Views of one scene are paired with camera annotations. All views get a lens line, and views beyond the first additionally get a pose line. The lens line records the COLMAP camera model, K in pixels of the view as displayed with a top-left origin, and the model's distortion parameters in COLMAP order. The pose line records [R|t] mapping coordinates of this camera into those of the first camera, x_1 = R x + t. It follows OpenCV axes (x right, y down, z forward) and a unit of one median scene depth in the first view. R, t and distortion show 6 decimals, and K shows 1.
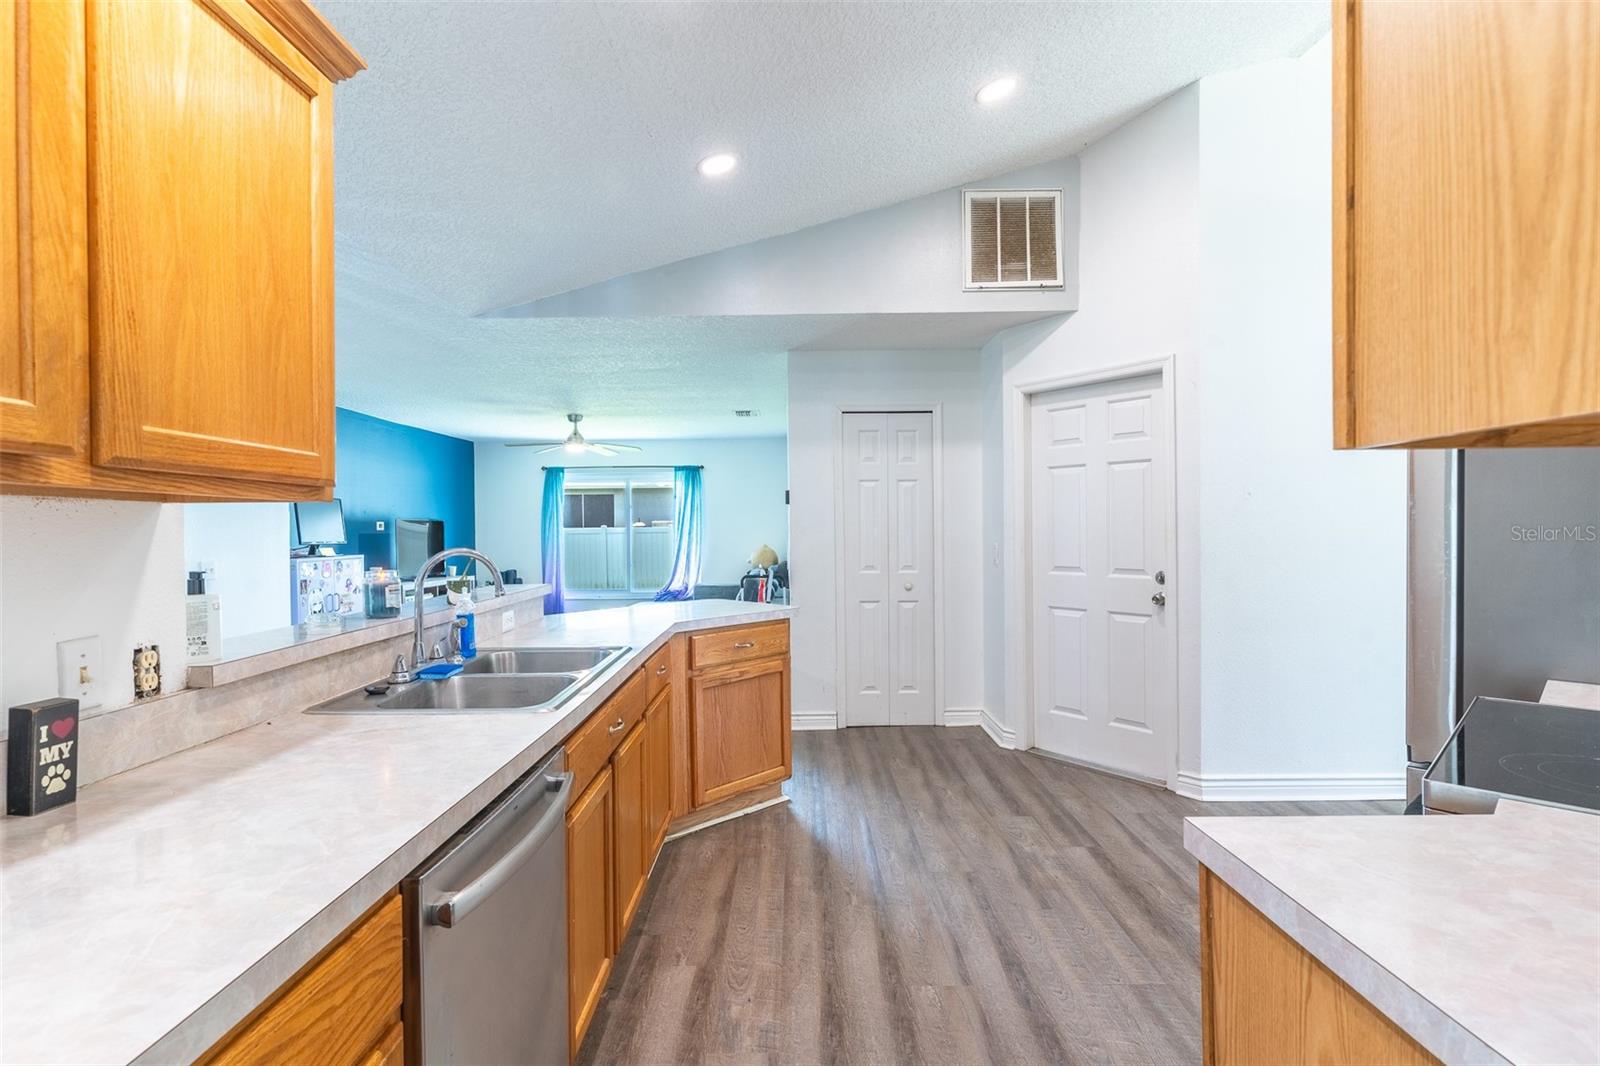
lens RADIAL K [[775.0, 0, 800.0], [0, 775.0, 533.0], [0, 0, 1]] dist [0.002485, 0.000251]
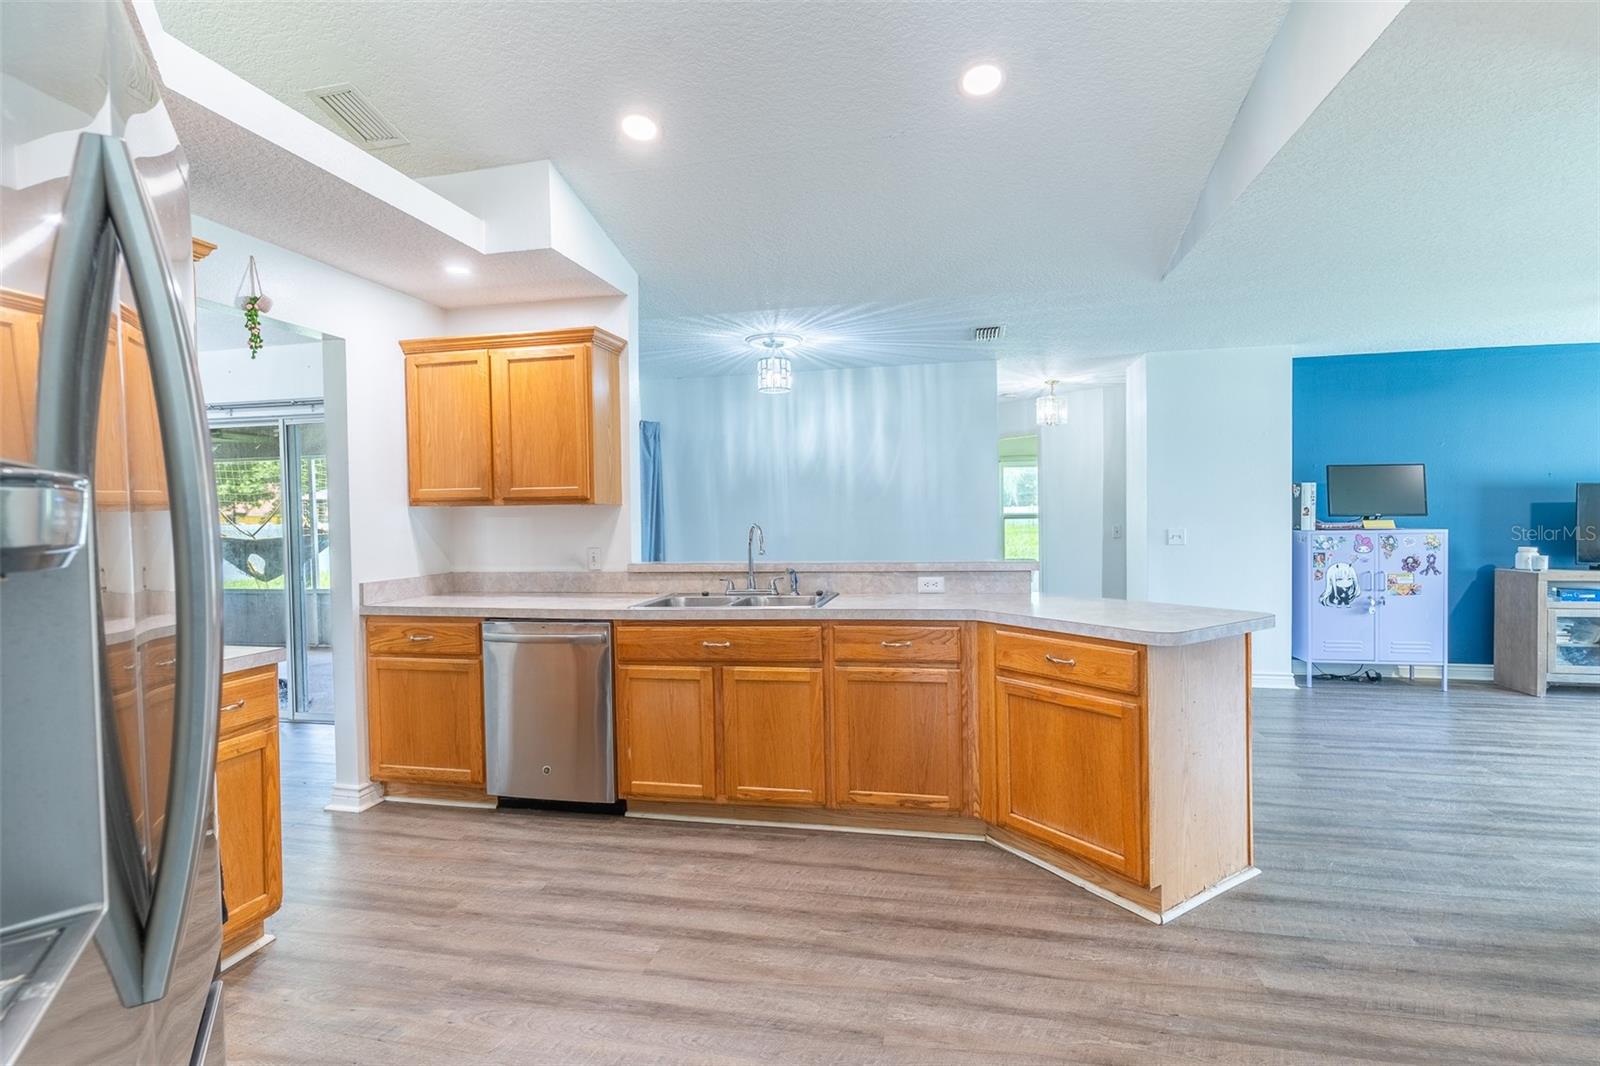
lens RADIAL K [[775.0, 0, 800.0], [0, 775.0, 533.0], [0, 0, 1]] dist [0.002485, 0.000251]
pose [[-0.214635, 0.043784, -0.975712, 0.415934], [0.010045, 0.999041, 0.042622, -0.011231], [0.976643, -0.000653, -0.214869, 0.518832]]
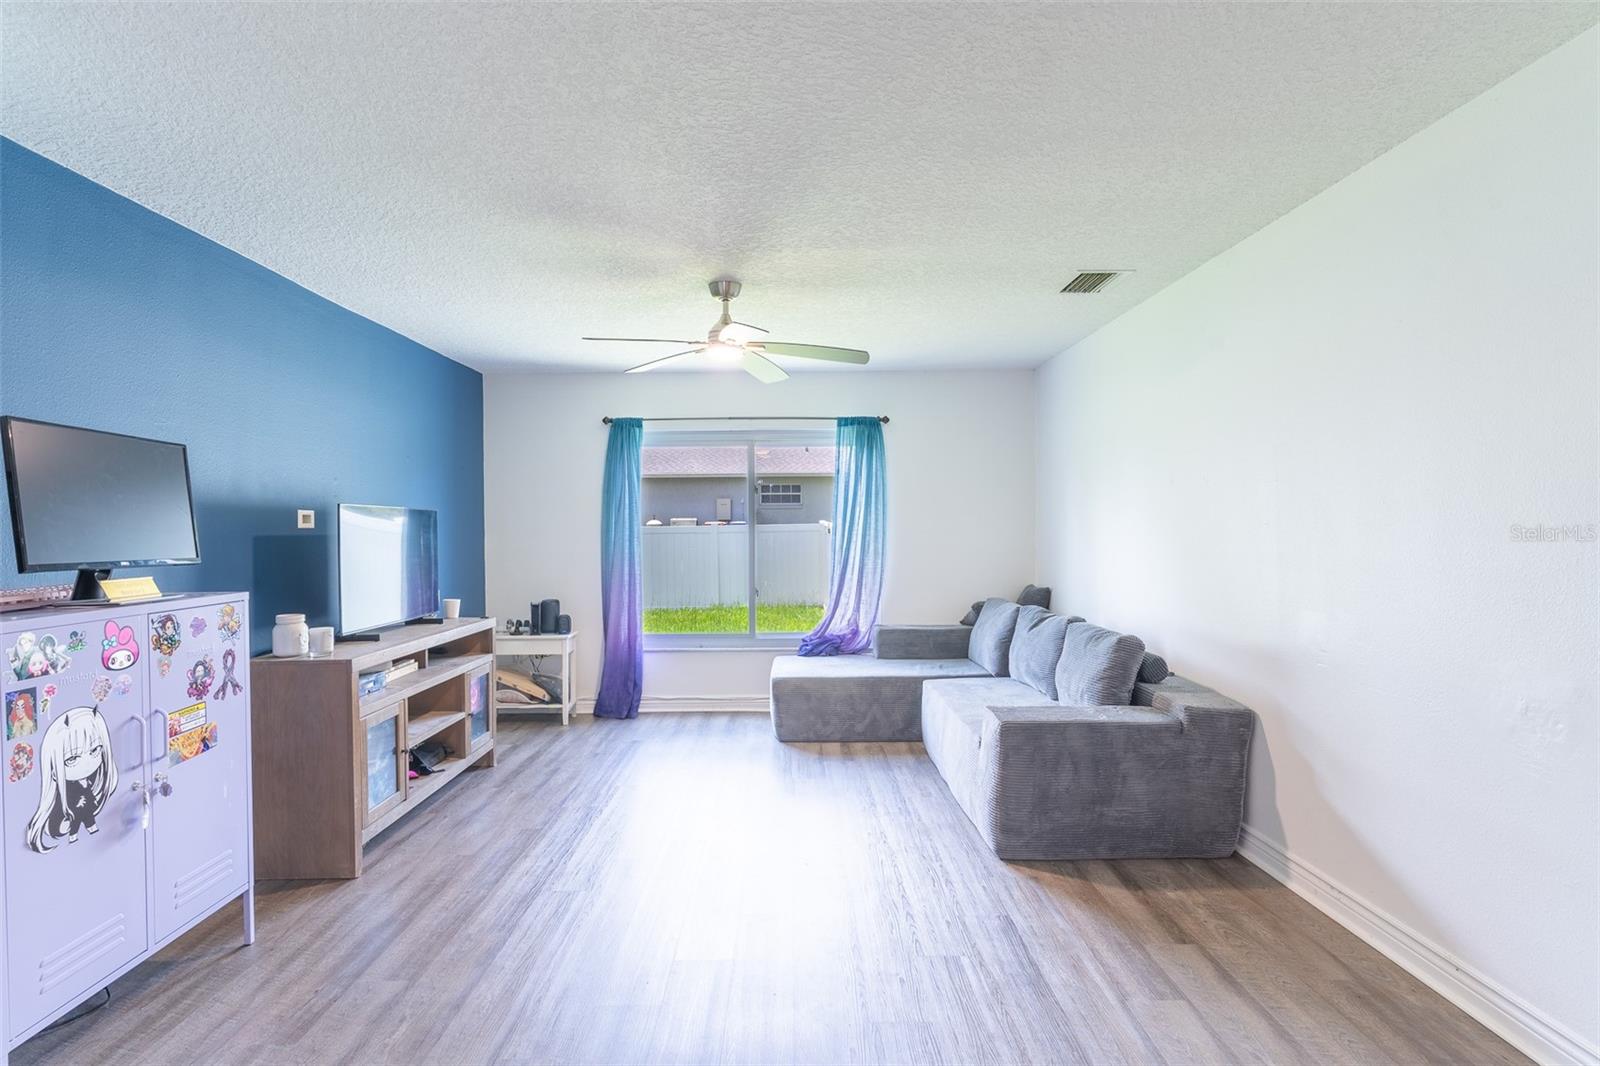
lens RADIAL K [[835.5, 0, 800.0], [0, 835.5, 533.0], [0, 0, 1]] dist [-0.003607, -0.000827]
pose [[0.999949, 0.003978, 0.009282, -0.304948], [-0.003975, 0.999992, -0.000307, -0.002025], [-0.009283, 0.000271, 0.999957, 0.607636]]
